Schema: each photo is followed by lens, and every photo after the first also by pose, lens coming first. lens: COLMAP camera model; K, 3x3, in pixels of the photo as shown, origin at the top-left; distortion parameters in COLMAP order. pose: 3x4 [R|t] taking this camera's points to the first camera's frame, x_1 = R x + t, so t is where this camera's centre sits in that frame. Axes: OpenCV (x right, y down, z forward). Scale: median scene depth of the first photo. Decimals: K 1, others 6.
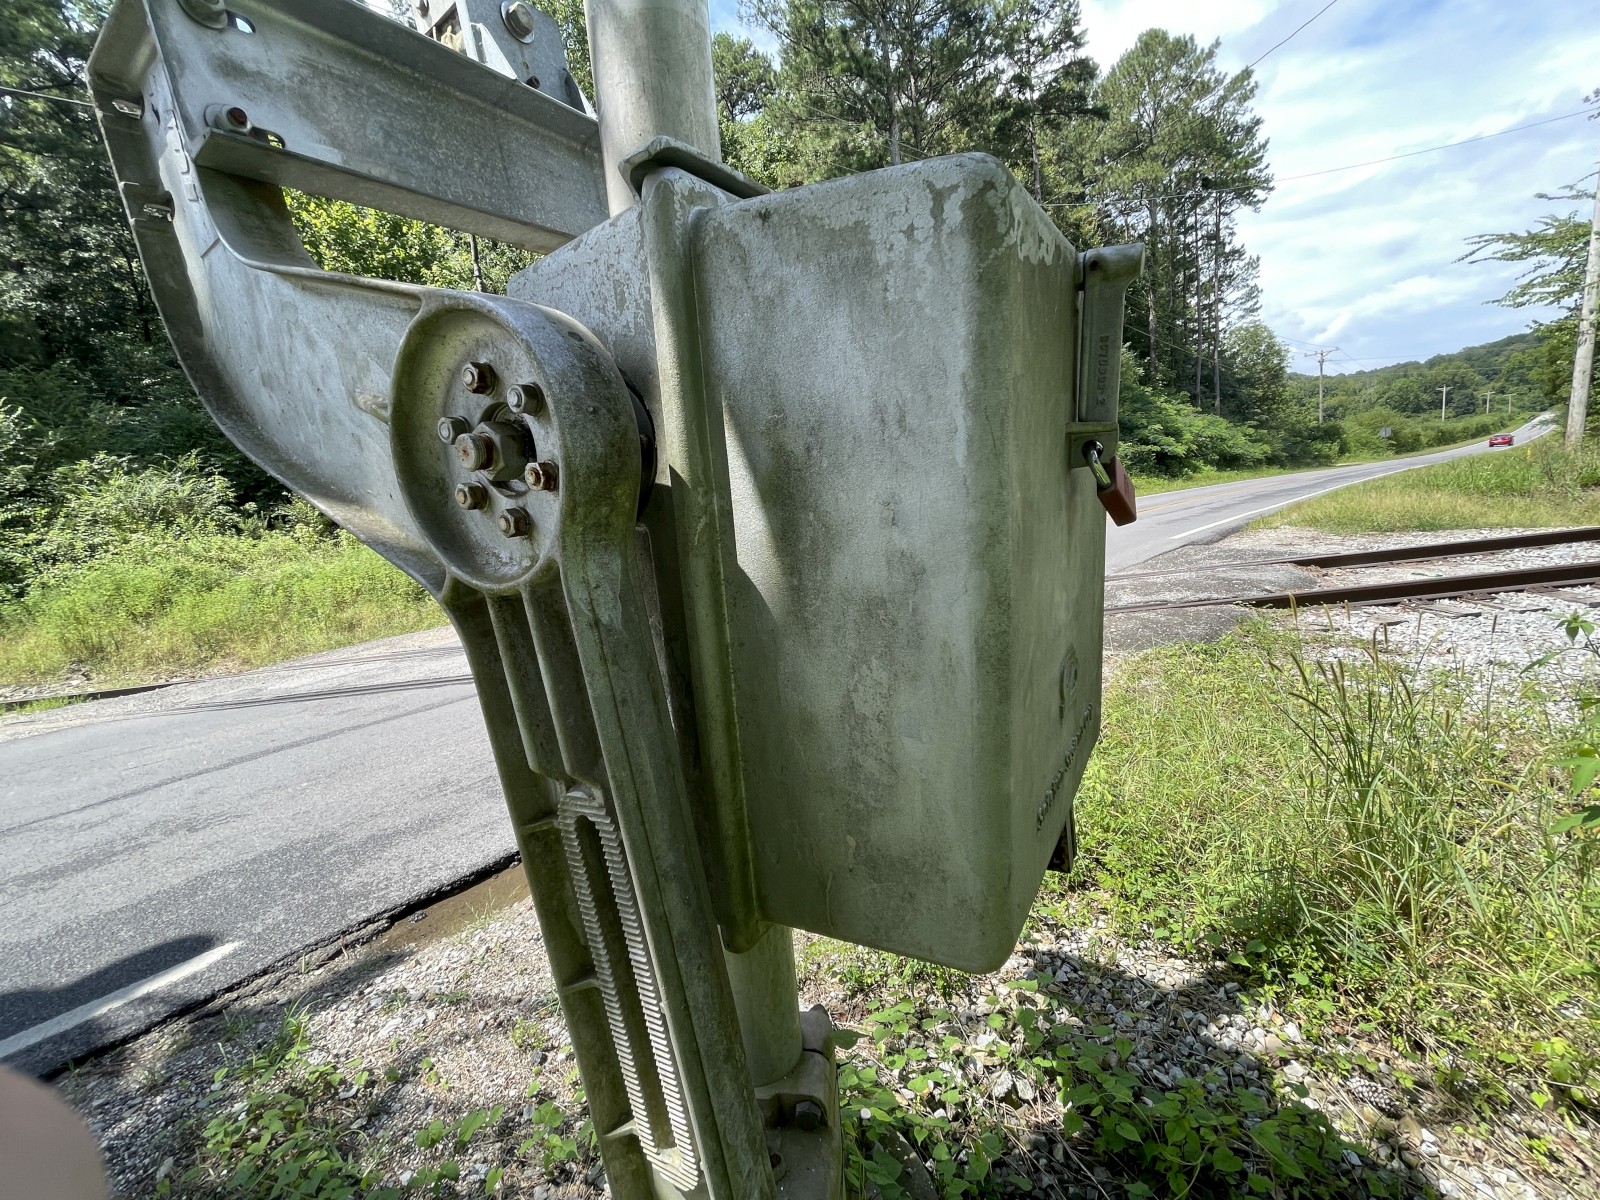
lens RADIAL K [[642.2, 0, 806.3], [0, 642.2, 600.6], [0, 0, 1]] dist [-0.005685, -0.000235]
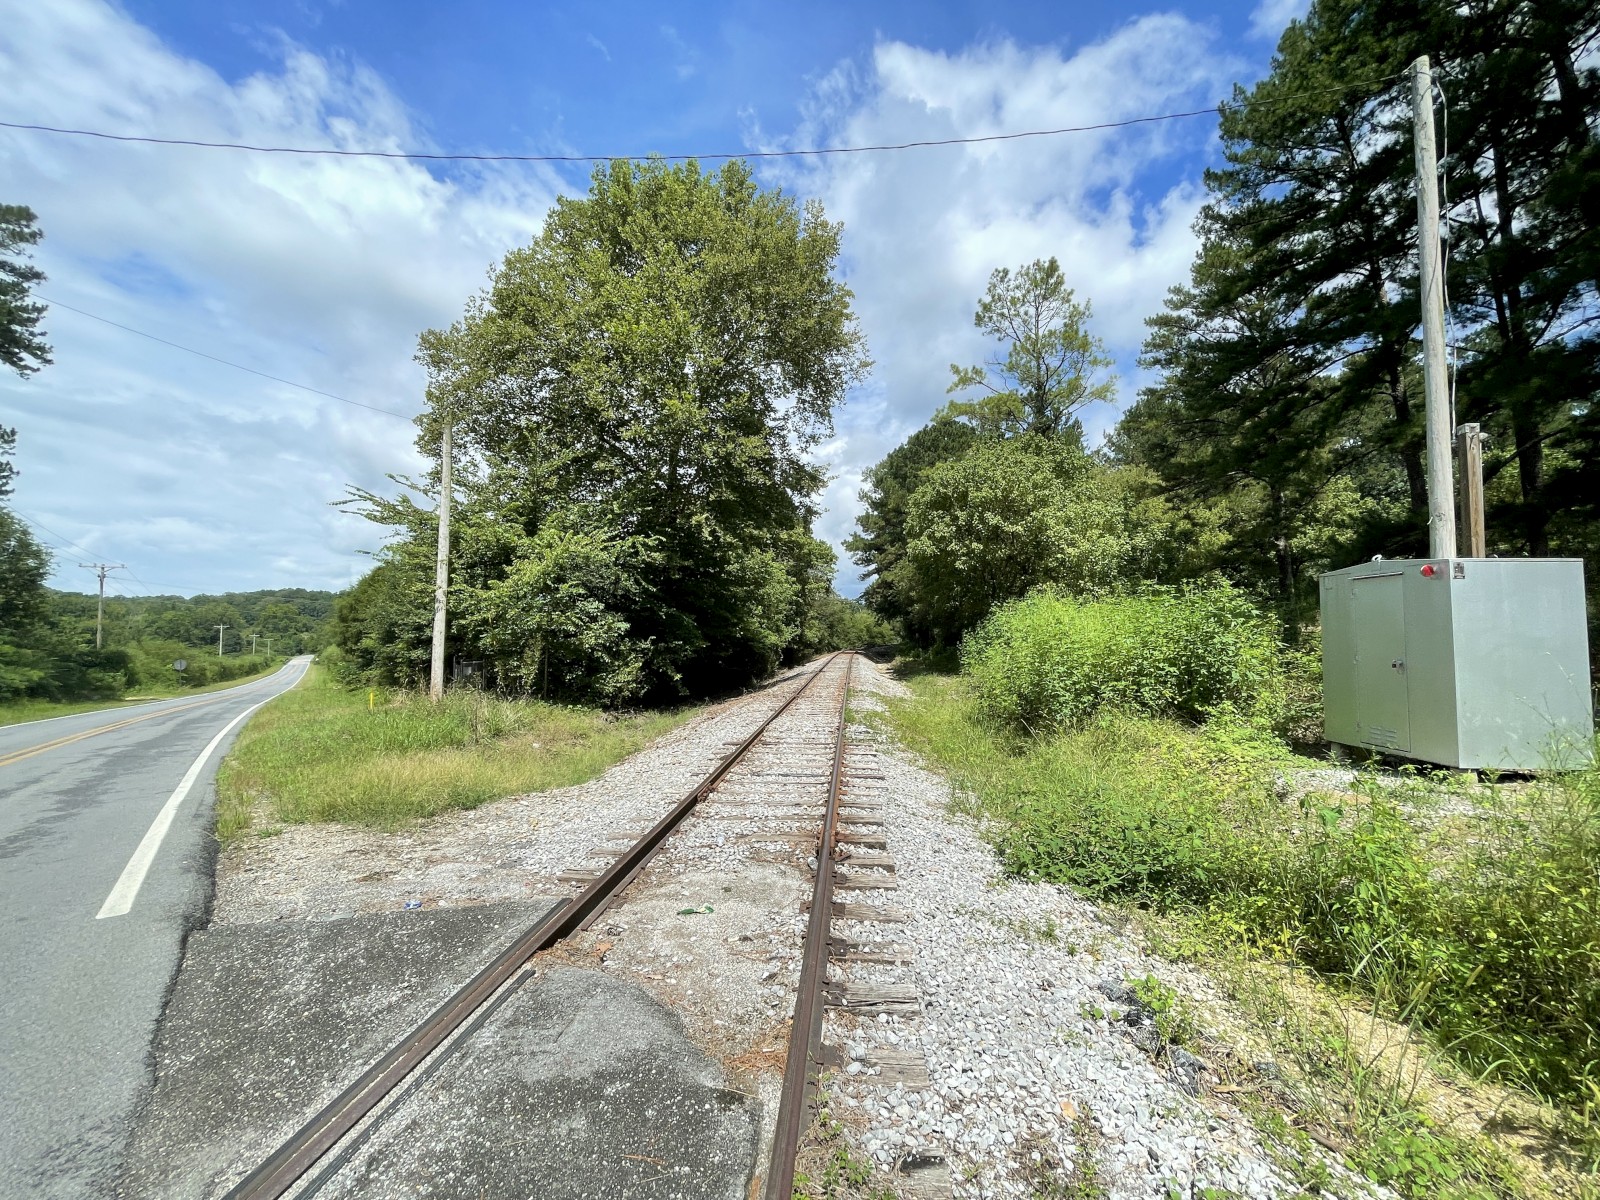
lens RADIAL K [[642.2, 0, 806.3], [0, 642.2, 600.6], [0, 0, 1]] dist [-0.005685, -0.000235]
pose [[0.047499, 0.177191, 0.983030, 0.023790], [0.180360, 0.966443, -0.182916, -0.020917], [-0.982453, 0.185988, 0.013947, 0.080521]]
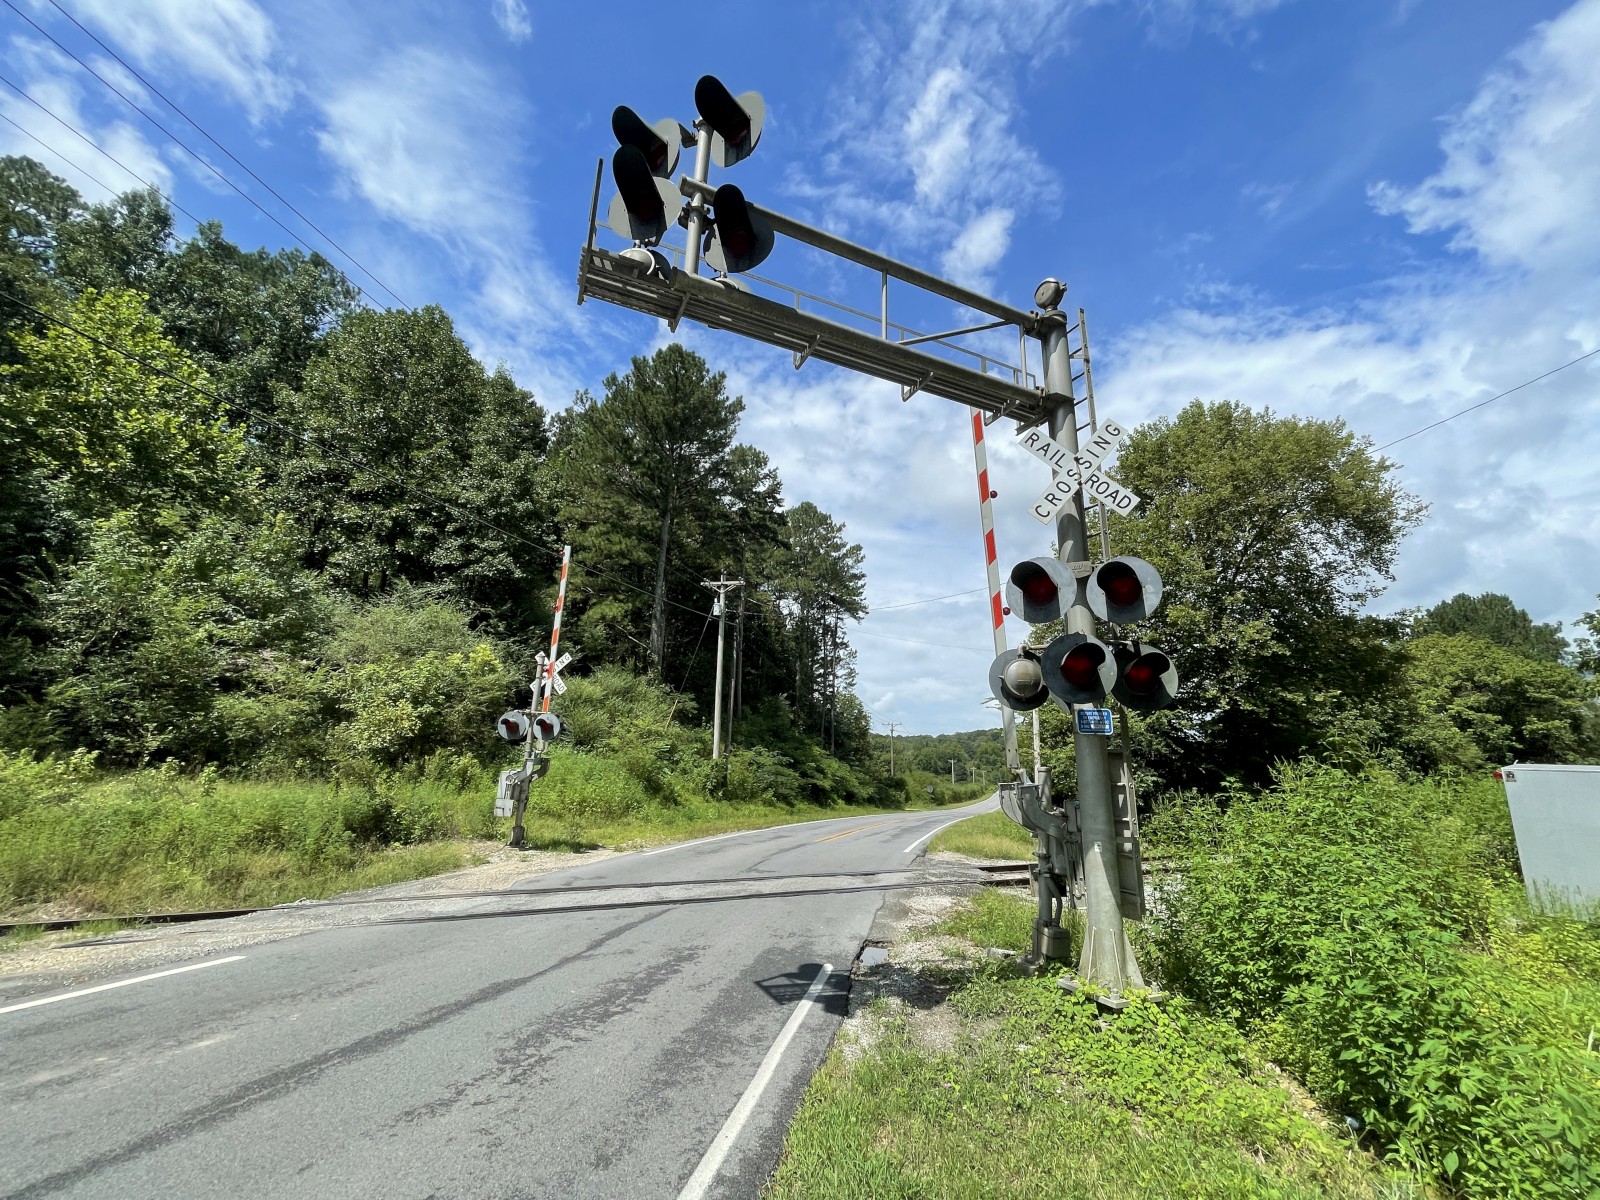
lens RADIAL K [[642.2, 0, 806.3], [0, 642.2, 600.6], [0, 0, 1]] dist [-0.005685, -0.000235]
pose [[0.836002, 0.275048, 0.474815, -0.107213], [-0.036842, 0.891486, -0.451547, 0.014749], [-0.547488, 0.360001, 0.755418, -0.067524]]
